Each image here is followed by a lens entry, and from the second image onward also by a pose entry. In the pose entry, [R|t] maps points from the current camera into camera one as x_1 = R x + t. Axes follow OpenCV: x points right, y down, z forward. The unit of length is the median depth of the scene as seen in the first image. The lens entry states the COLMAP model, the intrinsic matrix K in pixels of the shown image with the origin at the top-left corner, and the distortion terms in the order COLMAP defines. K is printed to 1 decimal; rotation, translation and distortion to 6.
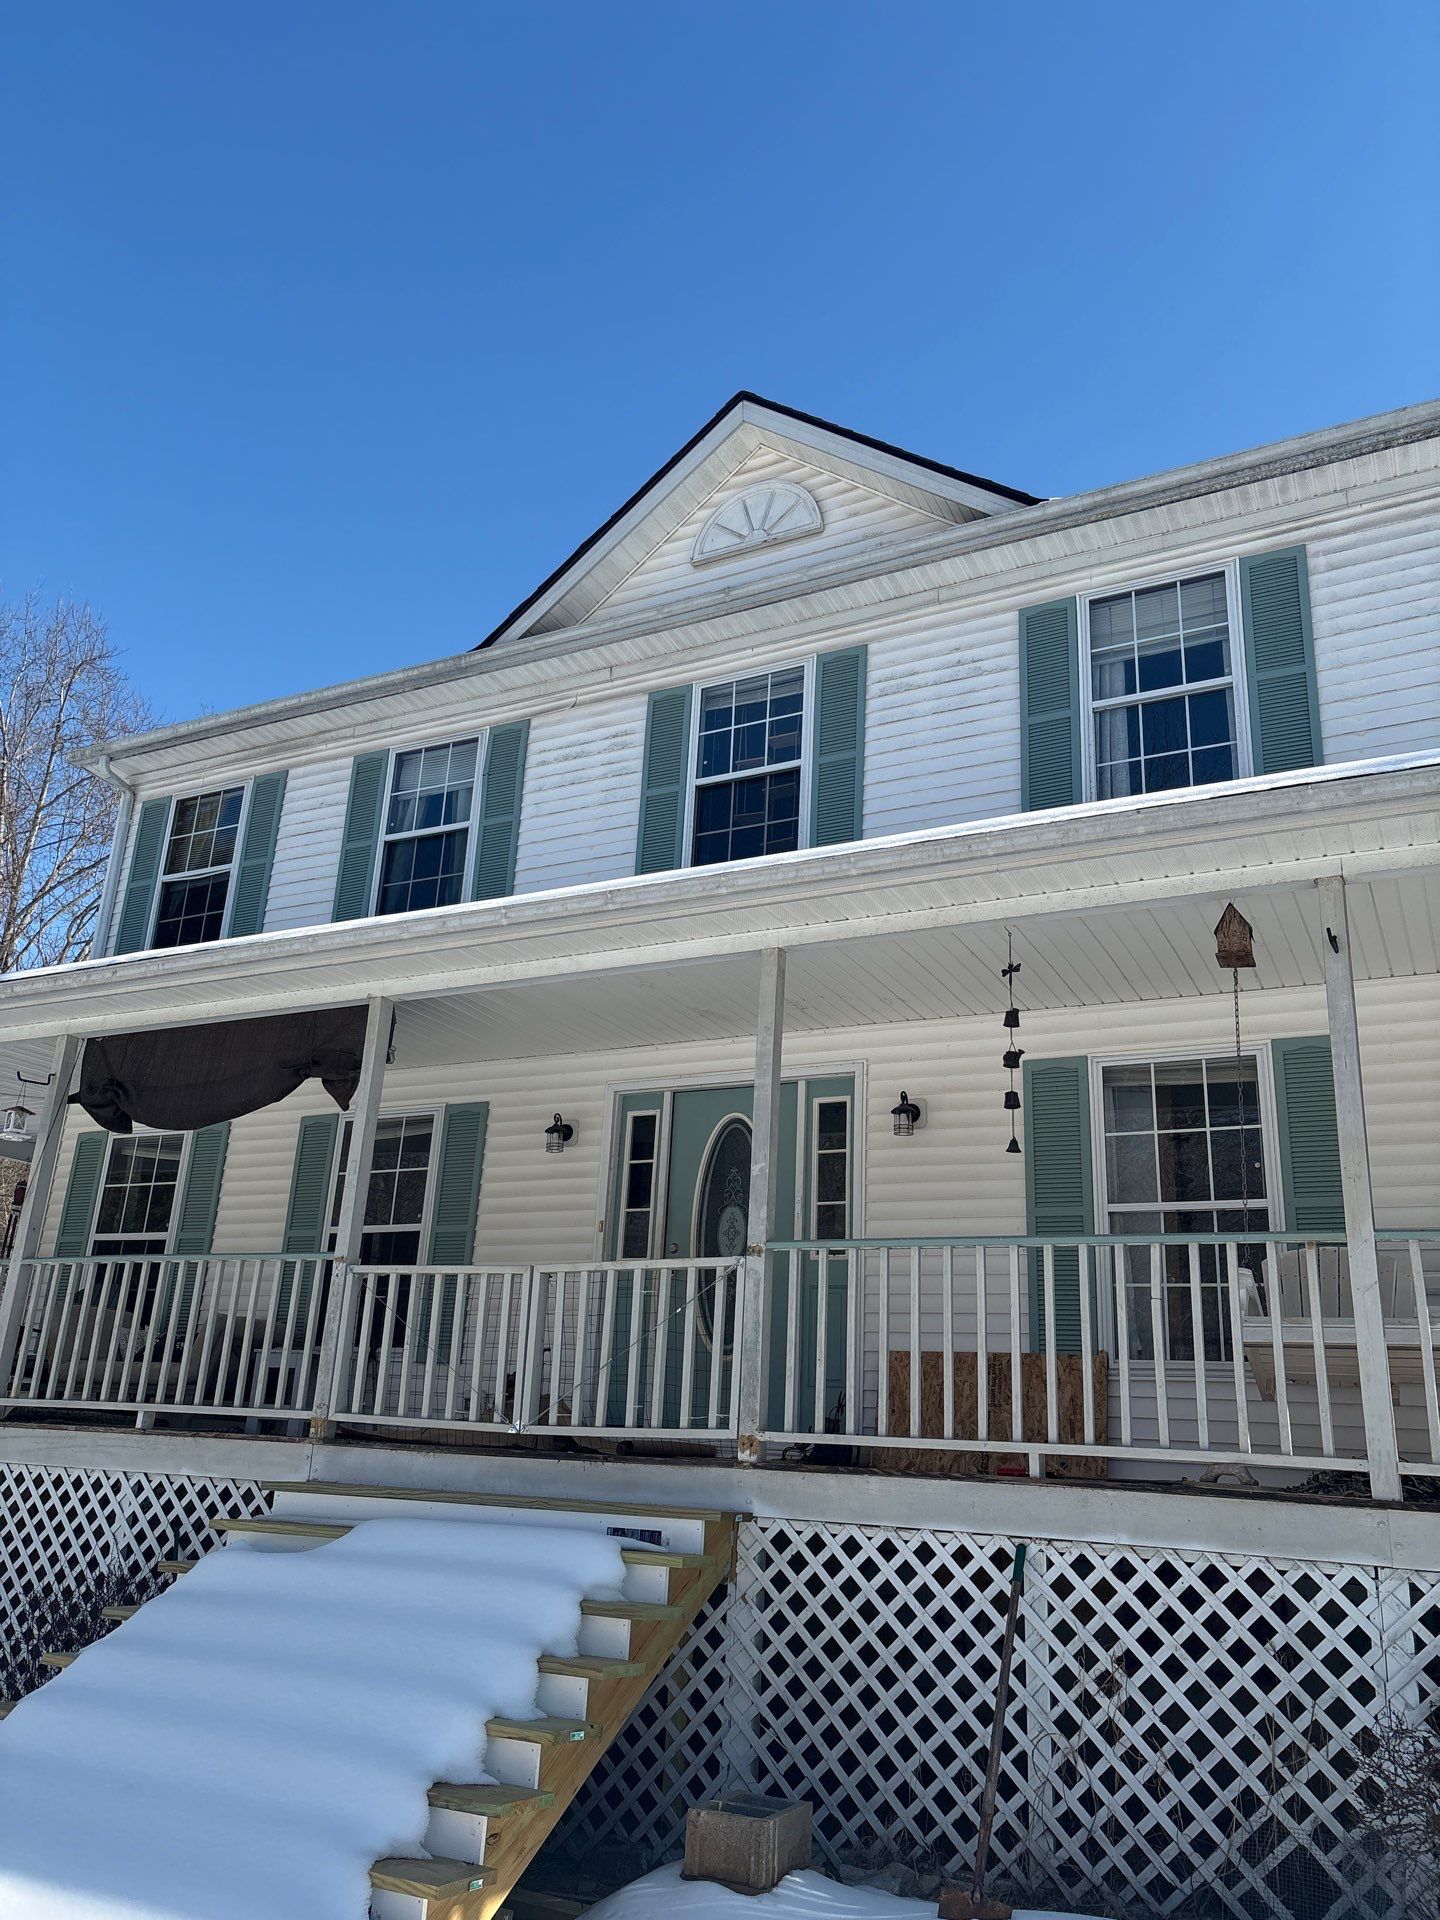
lens RADIAL K [[1456.2, 0, 718.5], [0, 1456.2, 958.5], [0, 0, 1]] dist [0.002447, -0.027137]
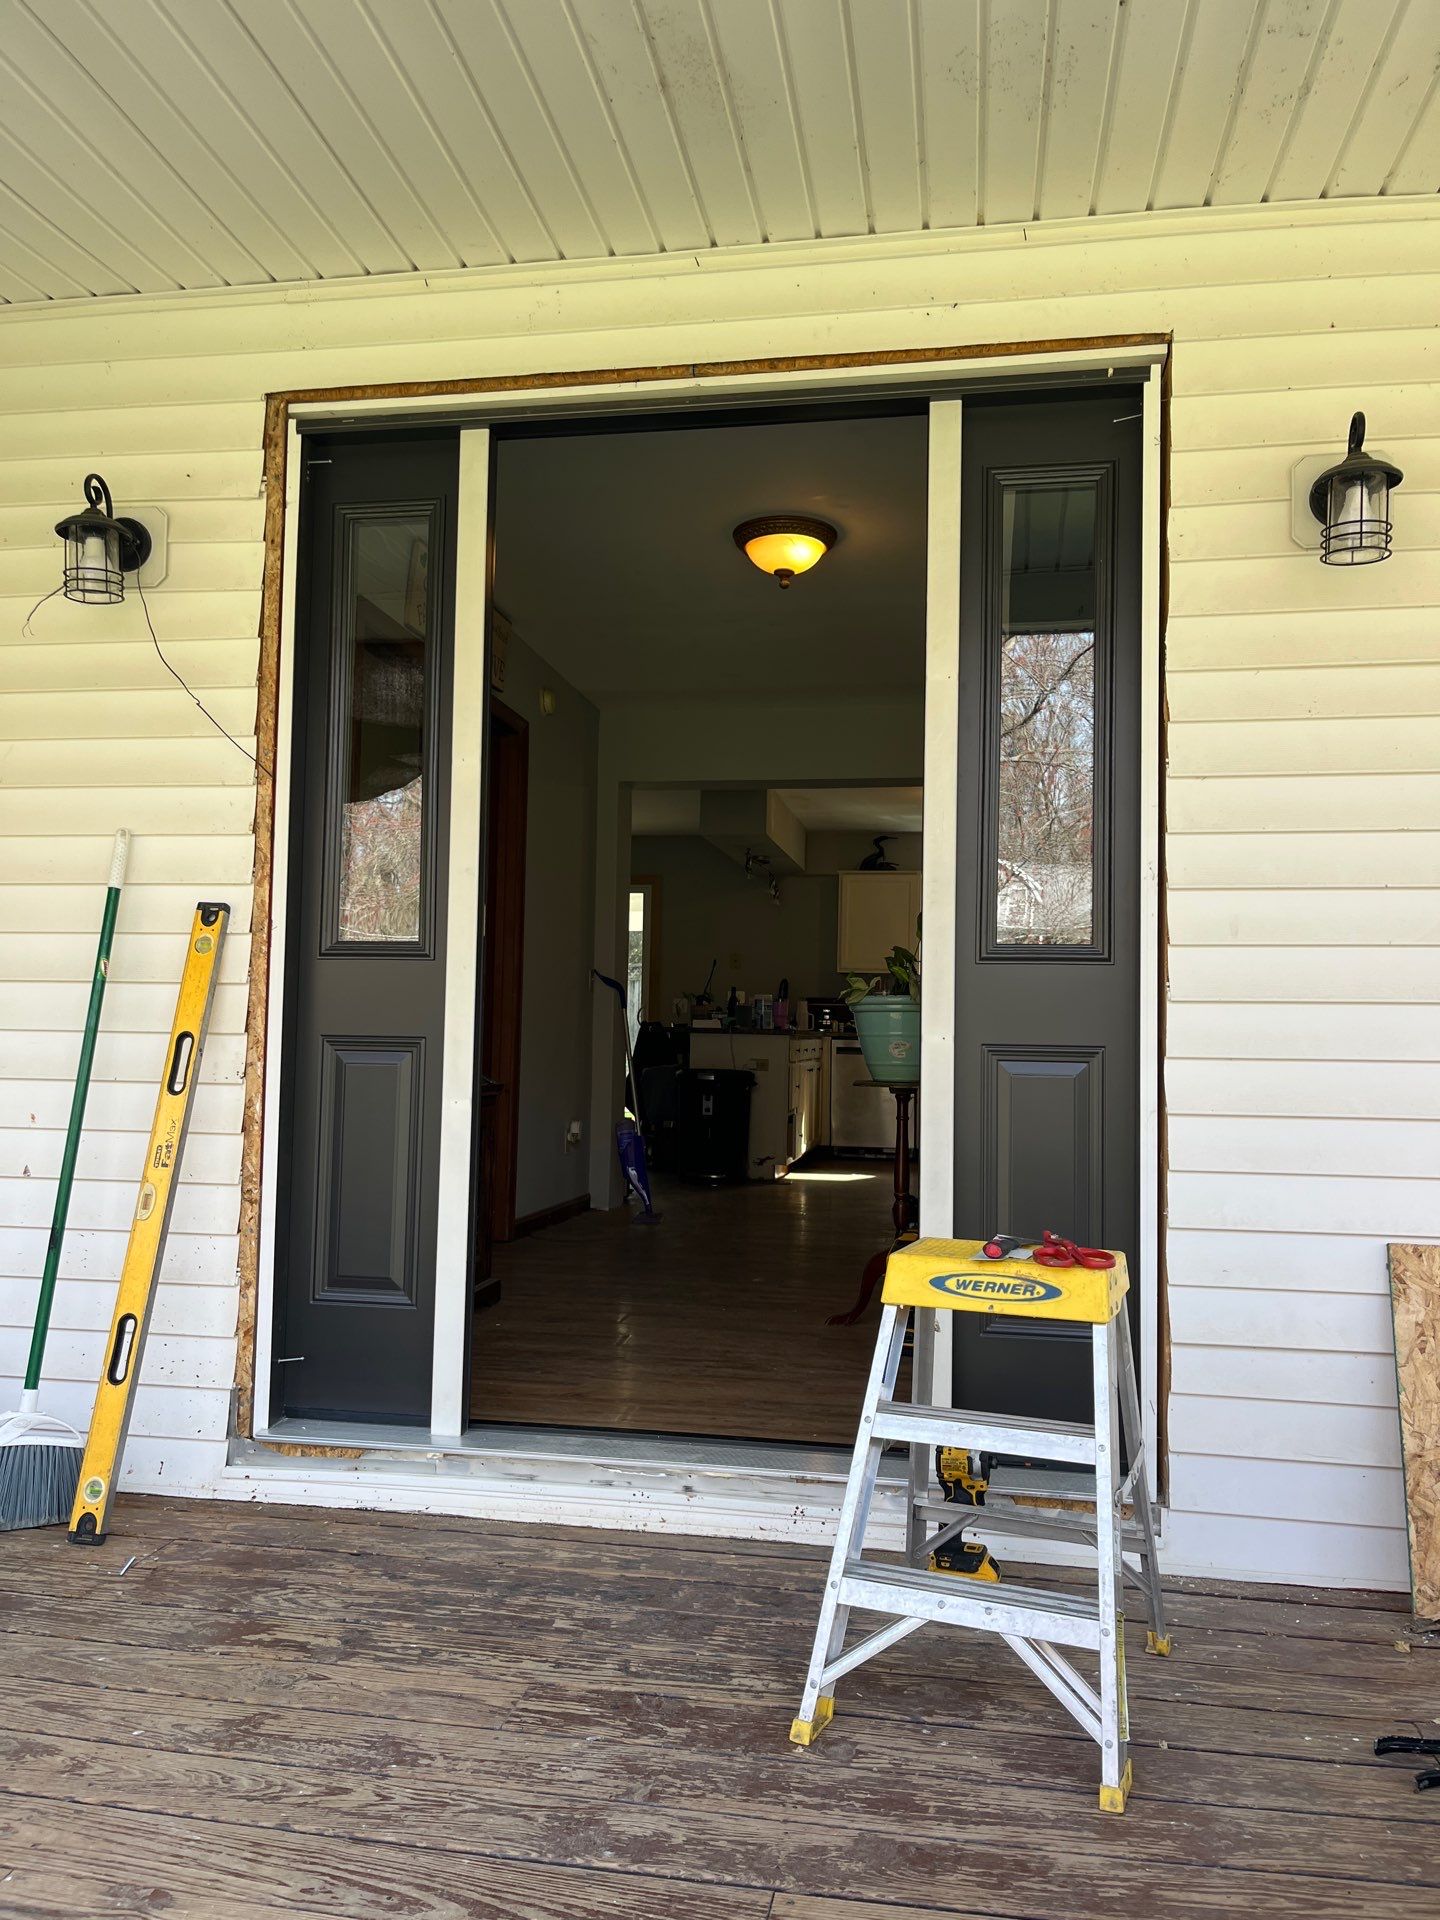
lens RADIAL K [[1456.2, 0, 717.8], [0, 1456.2, 960.0], [0, 0, 1]] dist [0.002447, -0.027137]
pose [[0.947723, -0.017826, 0.318595, -0.121128], [-0.069877, 0.962610, 0.261722, 0.162953], [-0.311348, -0.270303, 0.911043, 0.919486]]
